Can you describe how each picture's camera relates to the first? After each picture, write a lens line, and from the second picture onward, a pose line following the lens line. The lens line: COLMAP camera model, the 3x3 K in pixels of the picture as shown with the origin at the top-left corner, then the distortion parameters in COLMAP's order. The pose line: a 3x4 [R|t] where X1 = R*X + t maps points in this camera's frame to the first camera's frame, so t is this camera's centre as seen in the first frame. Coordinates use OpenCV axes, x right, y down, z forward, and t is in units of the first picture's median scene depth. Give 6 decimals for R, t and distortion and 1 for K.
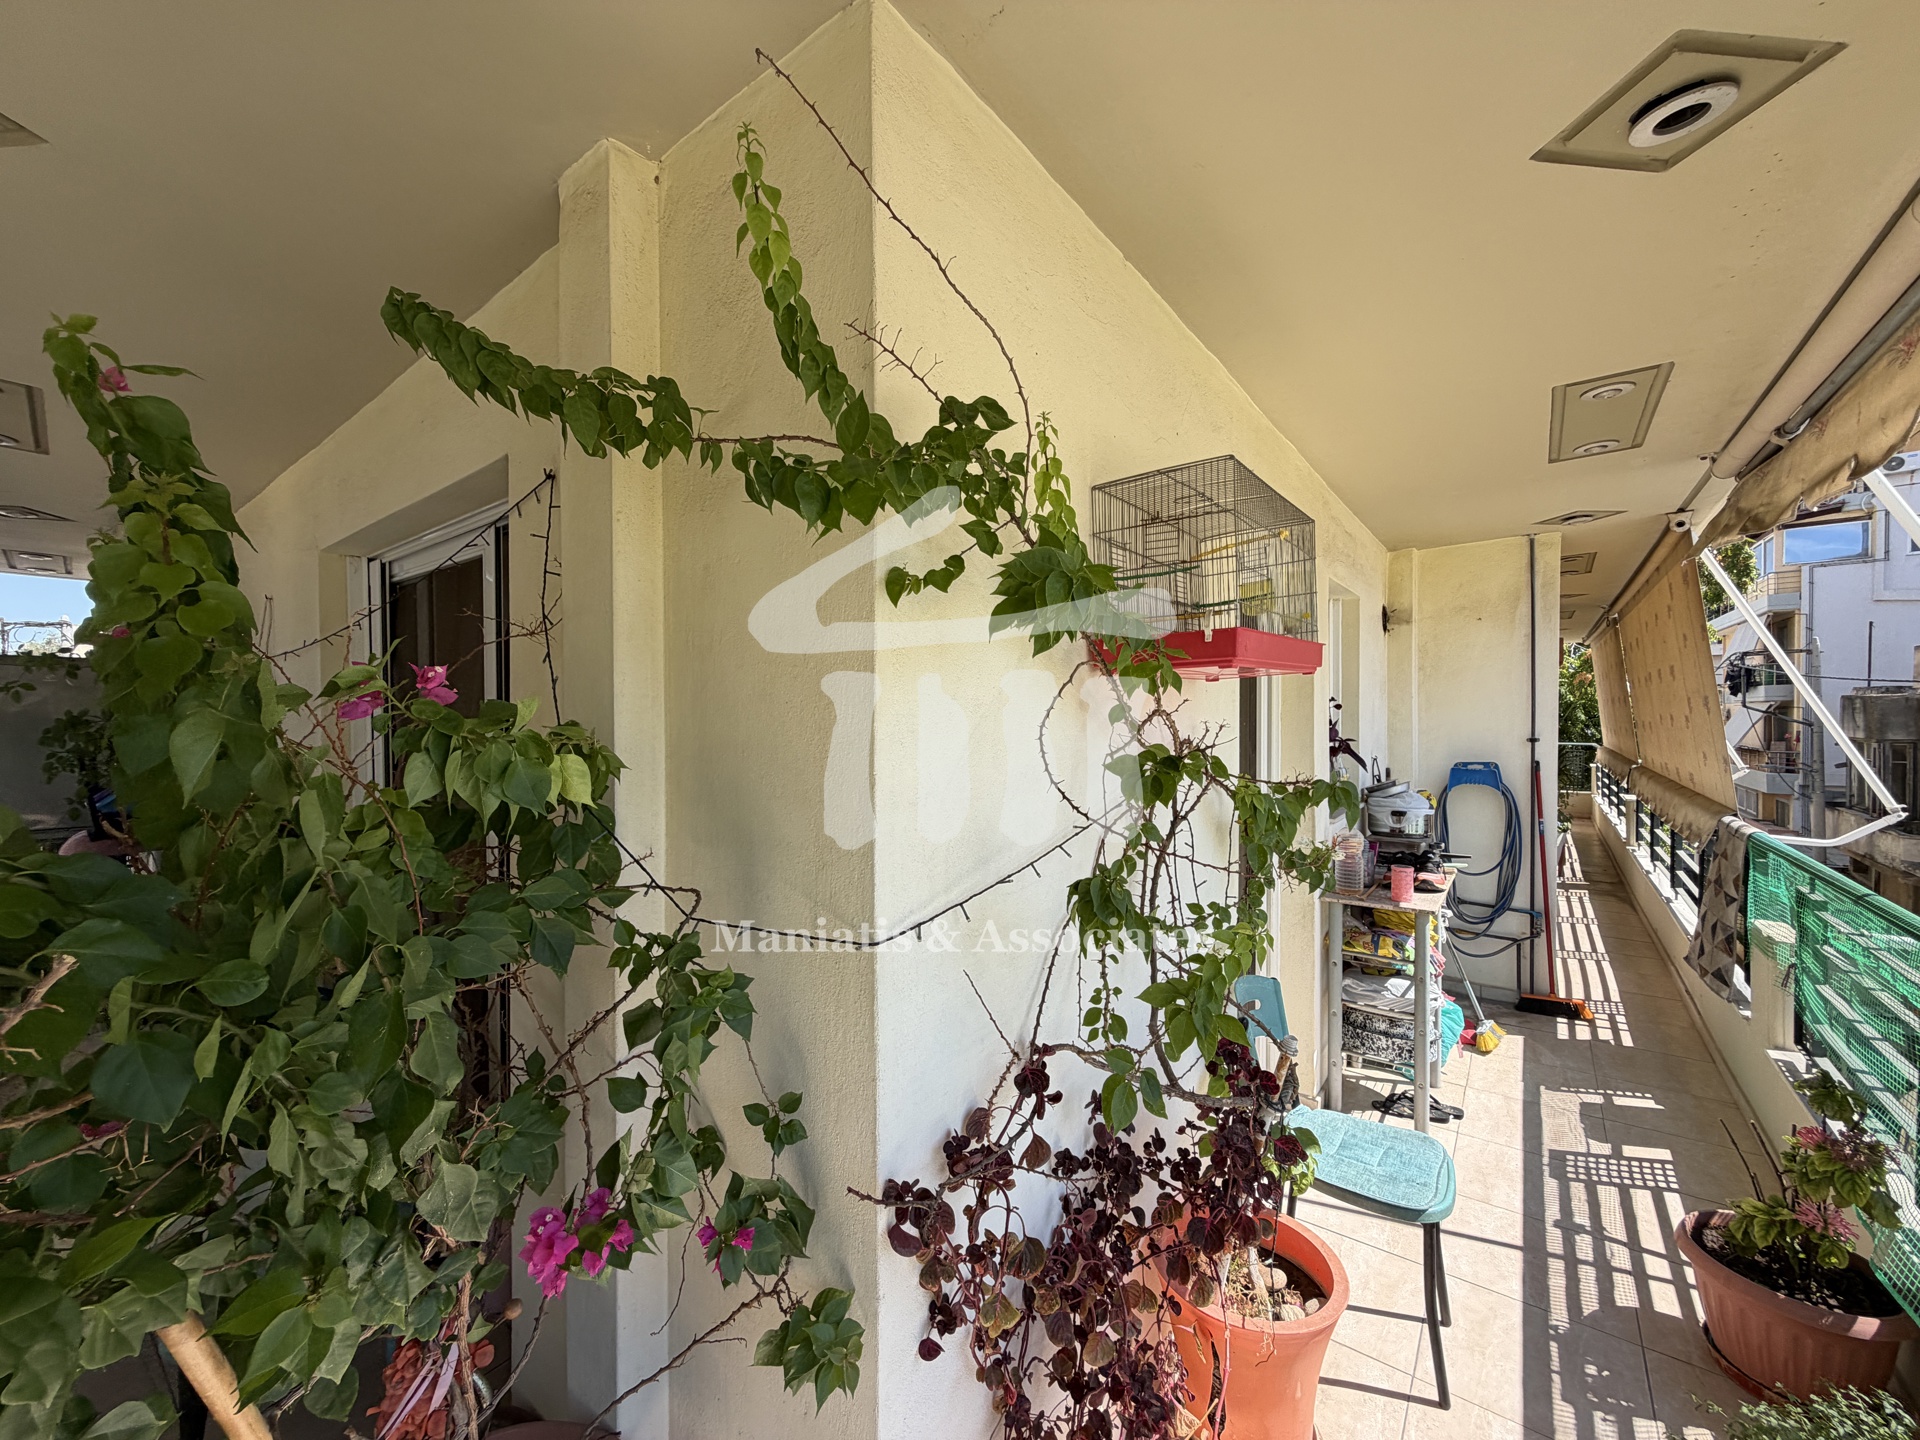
lens RADIAL K [[765.6, 0, 967.8], [0, 765.6, 716.2], [0, 0, 1]] dist [-0.002511, 0.001038]
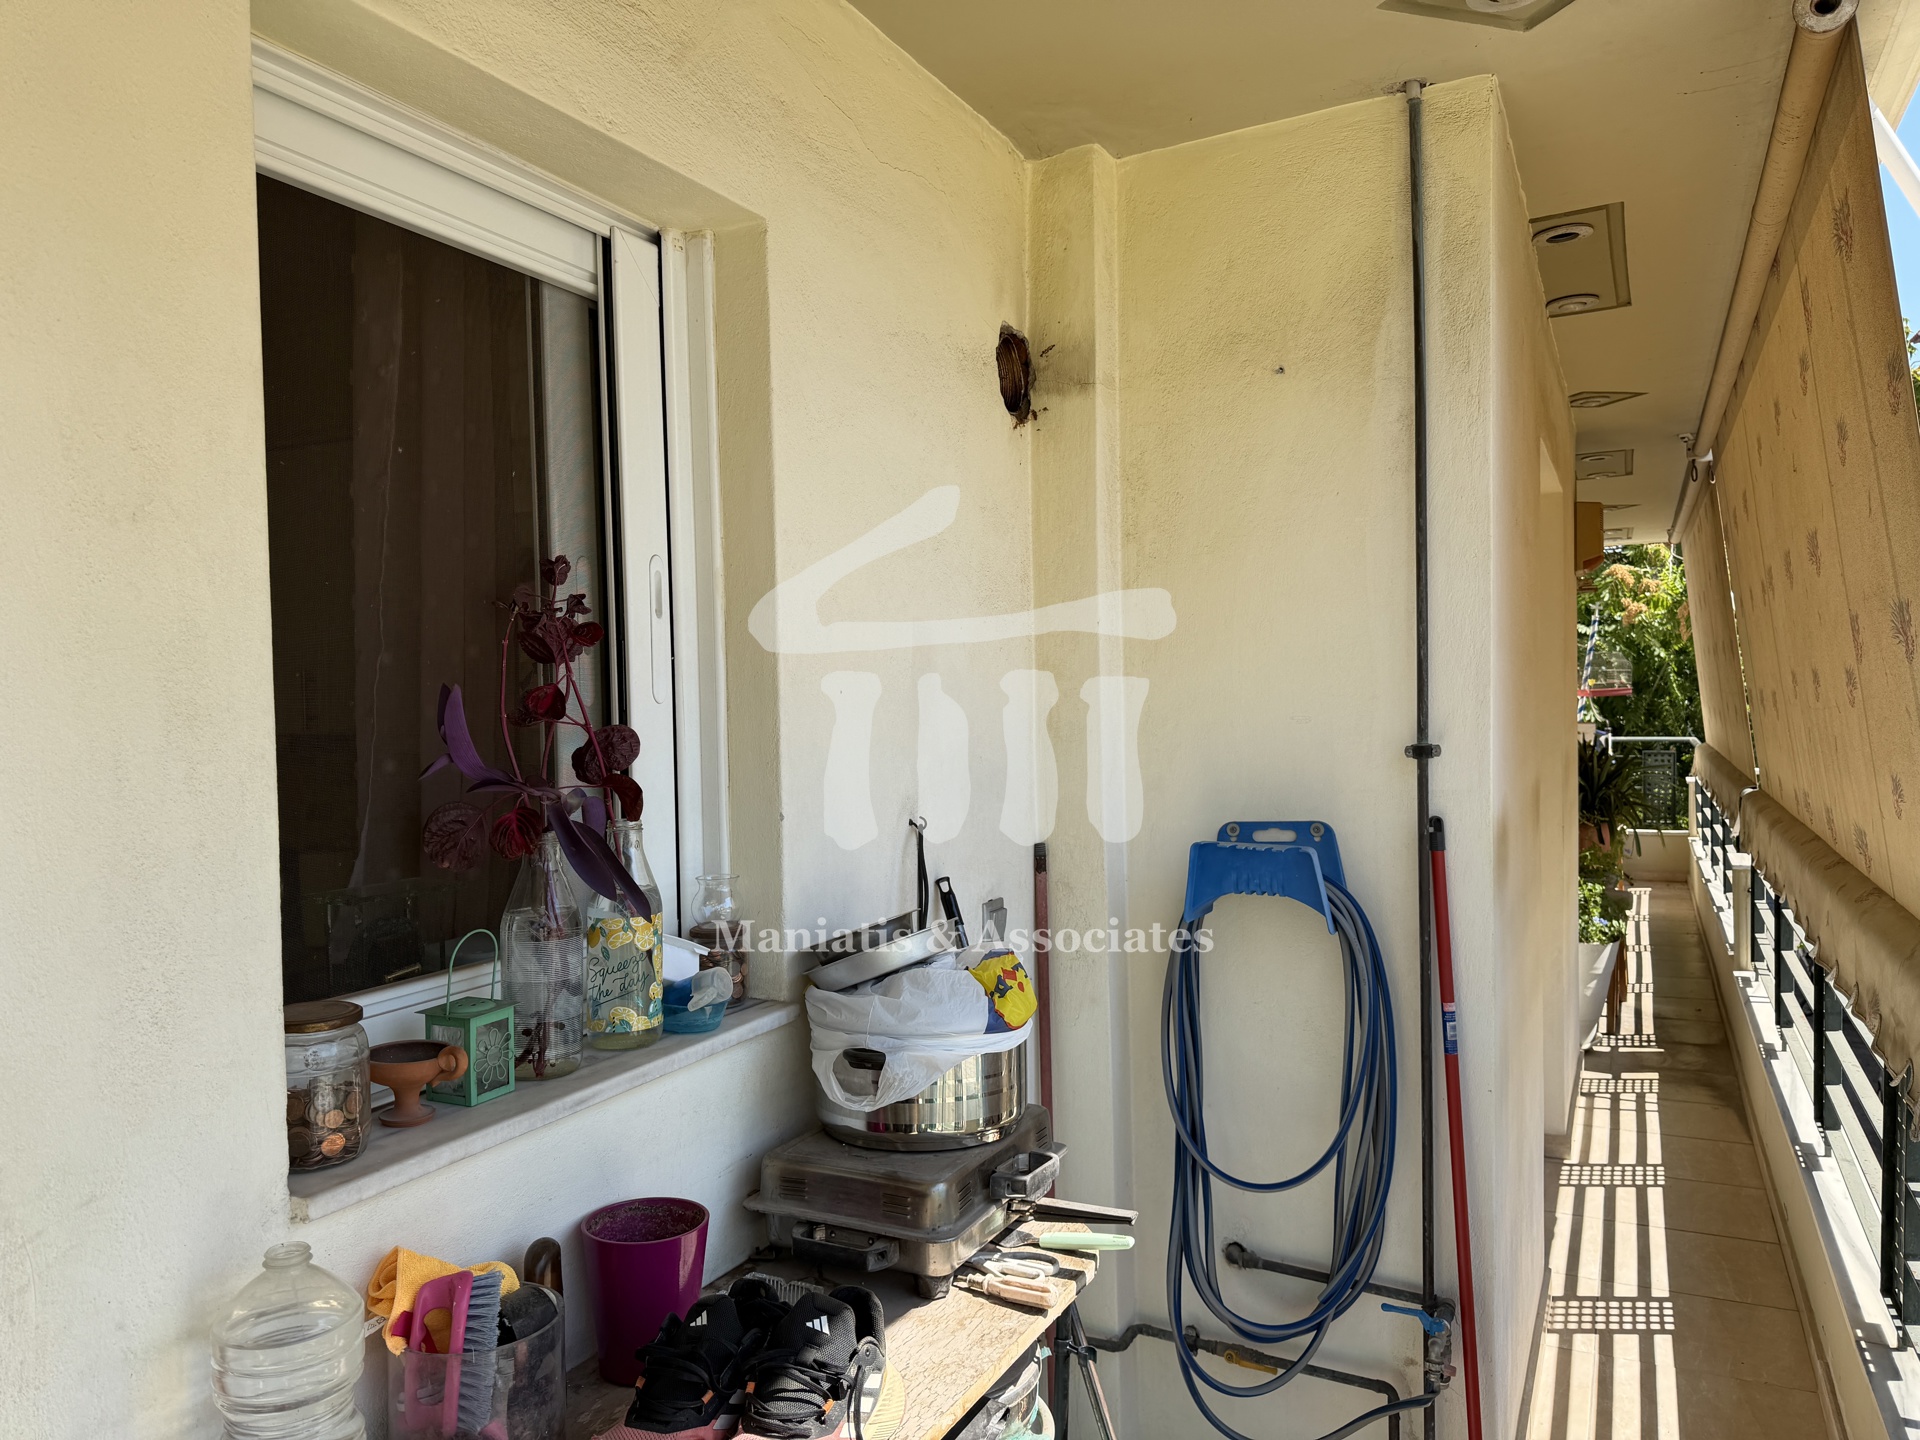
lens RADIAL K [[1357.9, 0, 984.6], [0, 1357.9, 717.7], [0, 0, 1]] dist [0.050524, -0.061356]
pose [[0.981035, -0.017627, 0.193027, 0.421328], [0.015509, 0.999802, 0.012475, 0.007461], [-0.193209, -0.009245, 0.981114, 0.450477]]
